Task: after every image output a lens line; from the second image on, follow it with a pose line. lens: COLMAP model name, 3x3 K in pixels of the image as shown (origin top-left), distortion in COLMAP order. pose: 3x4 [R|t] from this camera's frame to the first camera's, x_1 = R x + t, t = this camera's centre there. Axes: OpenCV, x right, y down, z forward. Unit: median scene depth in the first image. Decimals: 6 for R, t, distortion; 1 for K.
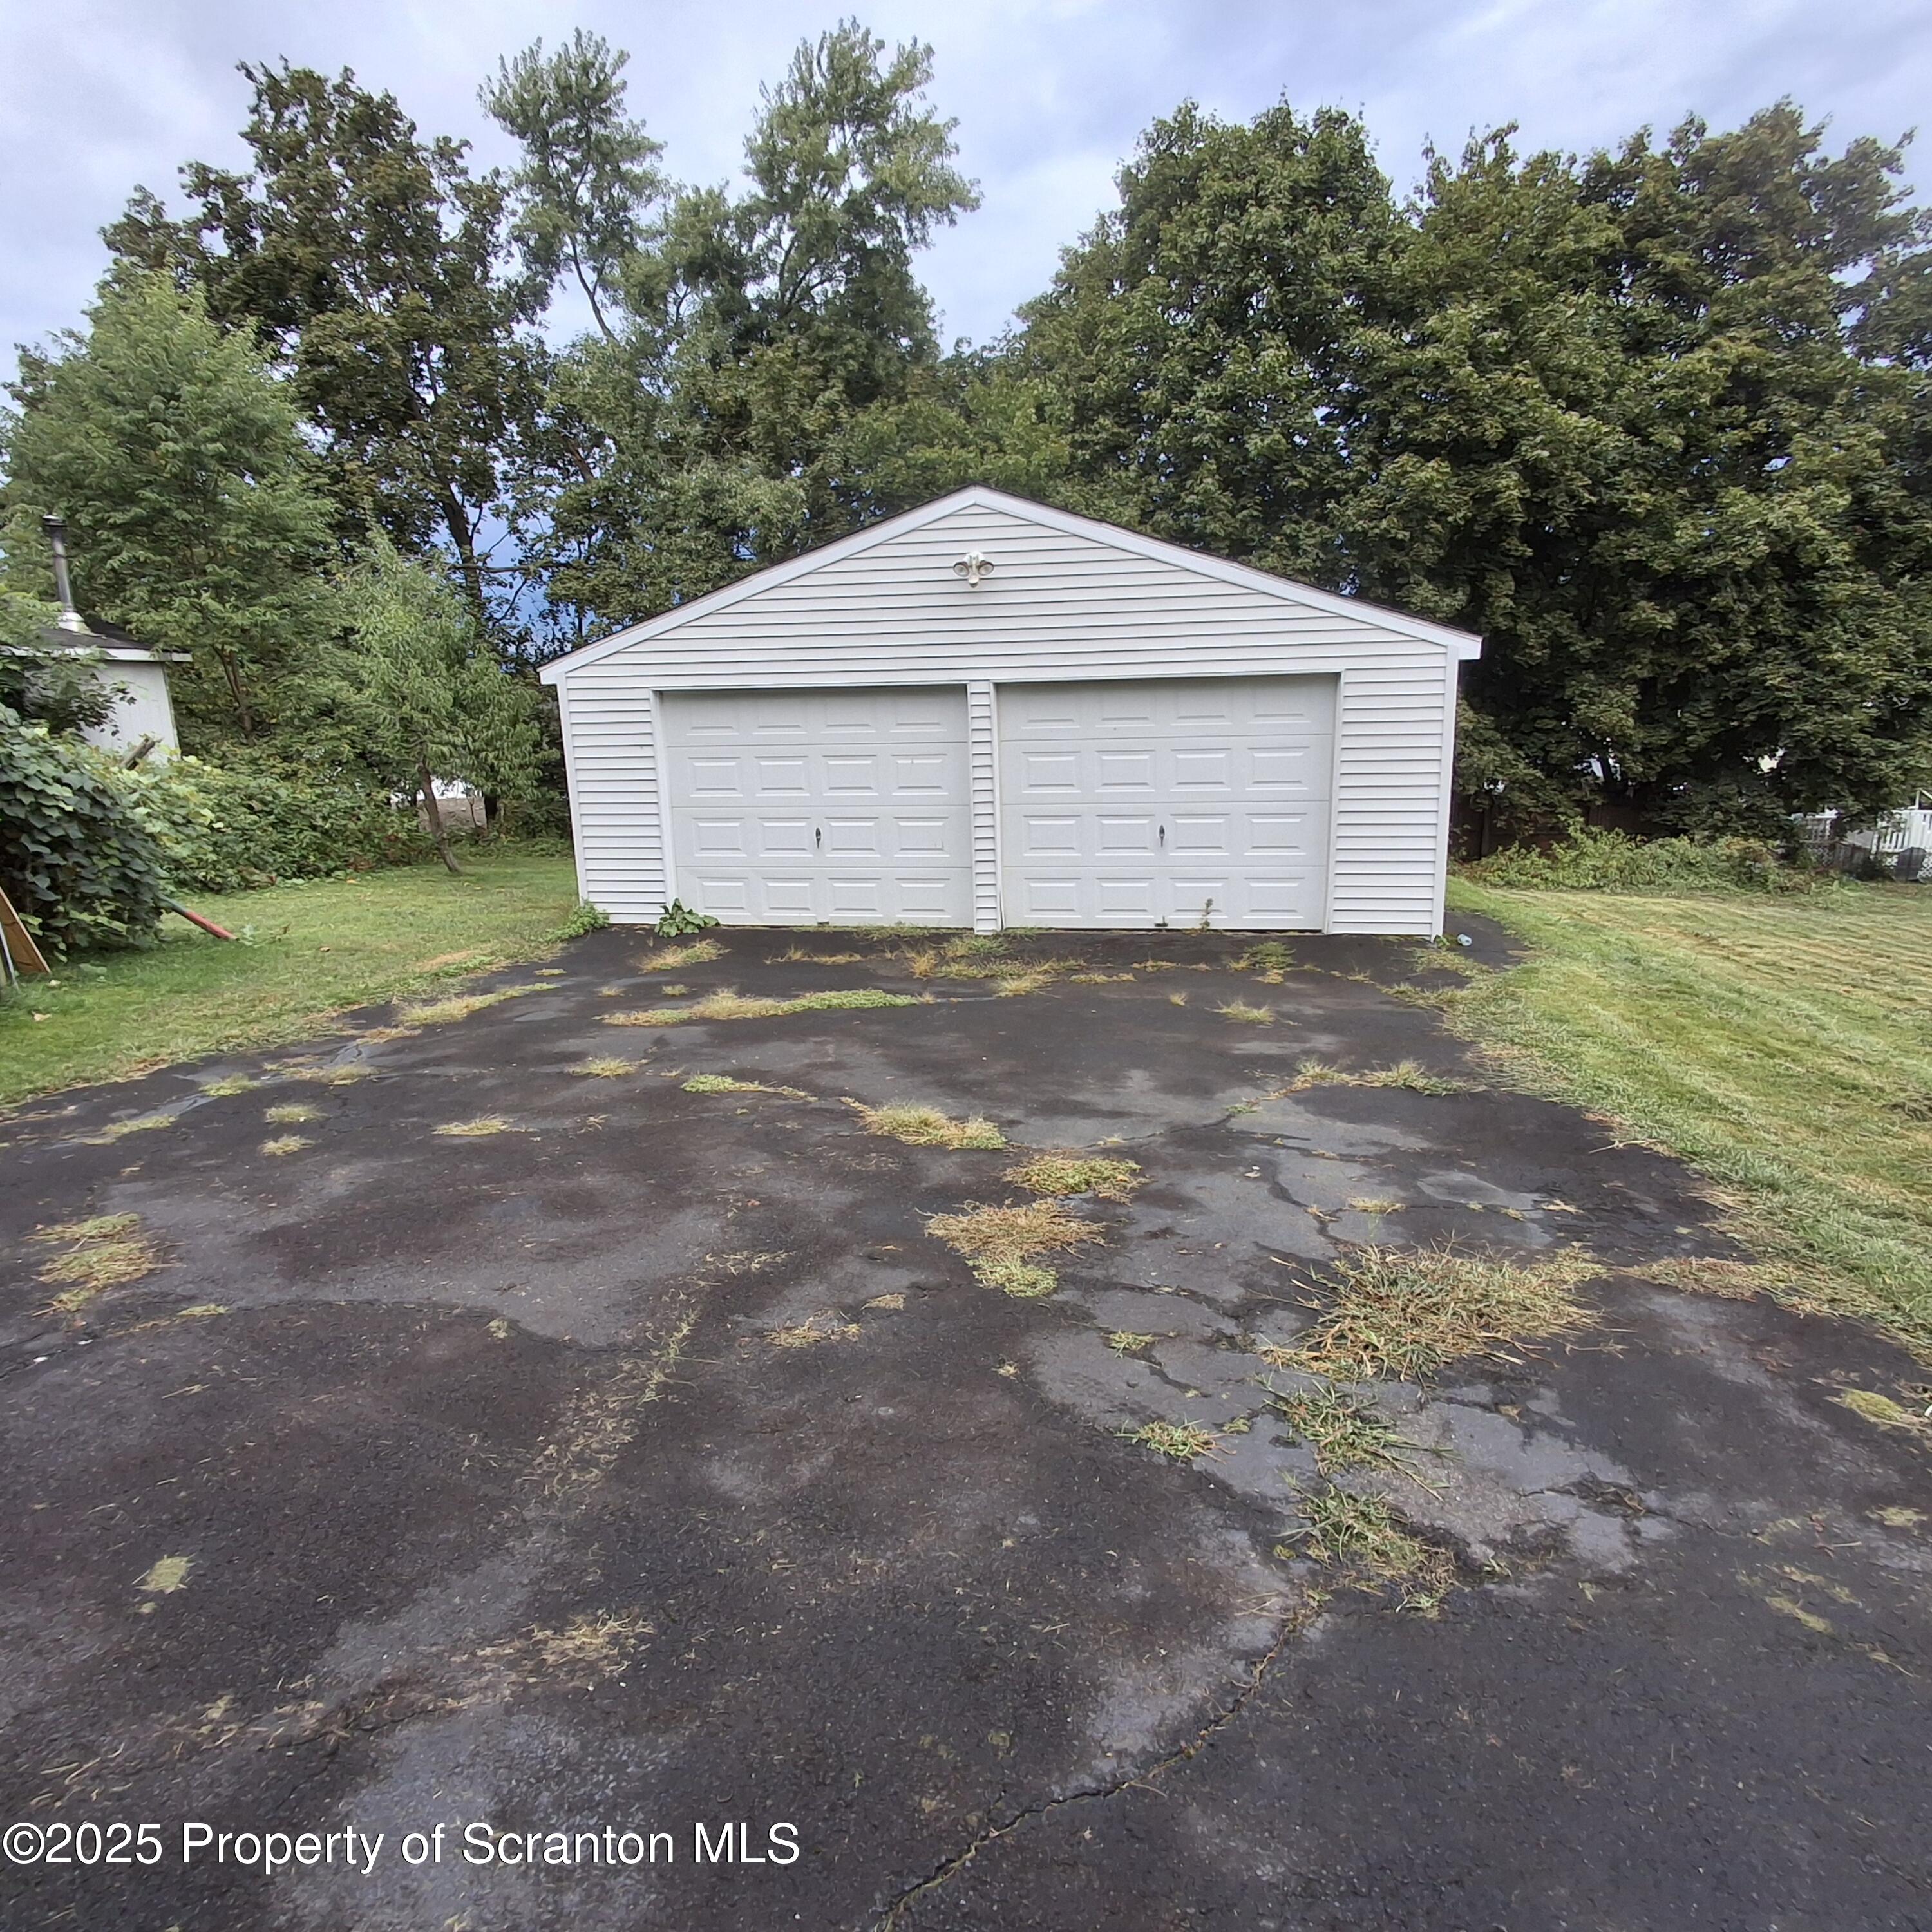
lens RADIAL K [[1162.9, 0, 962.0], [0, 1162.9, 978.3], [0, 0, 1]] dist [-0.006524, 0.007435]
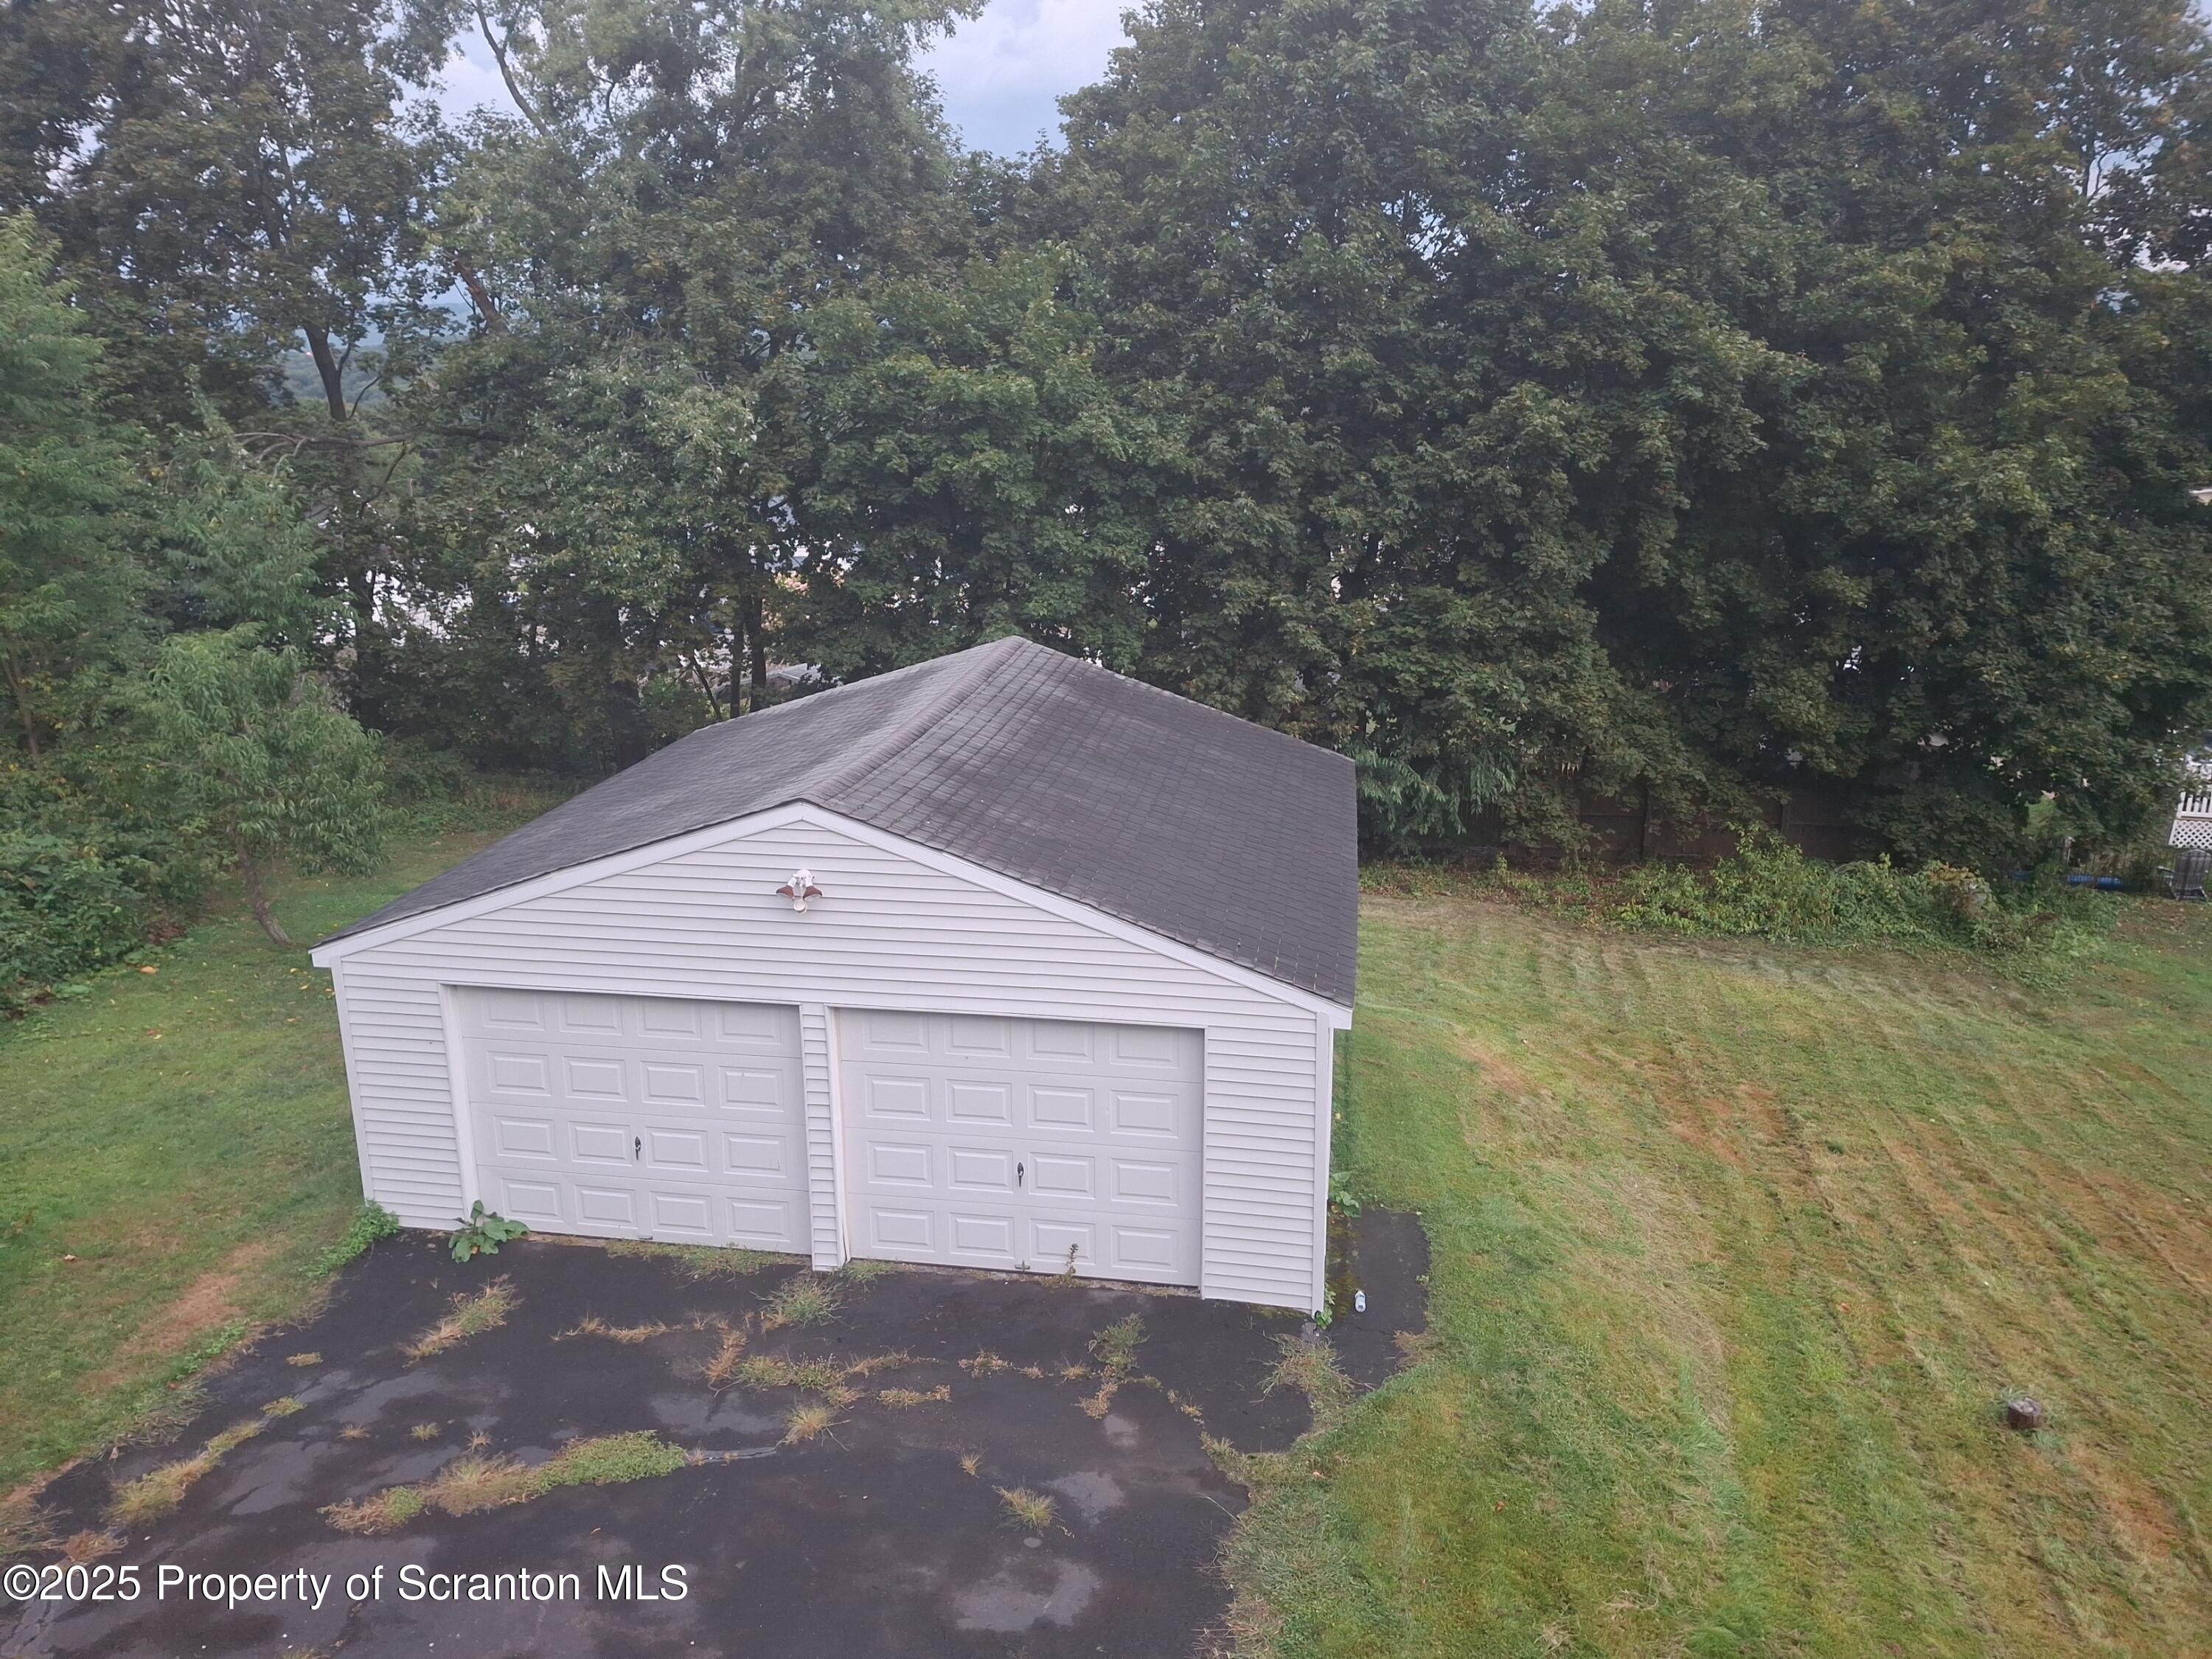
lens RADIAL K [[1600.8, 0, 1077.6], [0, 1600.8, 877.4], [0, 0, 1]] dist [0.008053, -0.039818]
pose [[0.999826, 0.017419, 0.006686, 0.079573], [-0.017689, 0.998926, 0.042829, -0.155700], [-0.005932, -0.042940, 0.999060, -0.075685]]
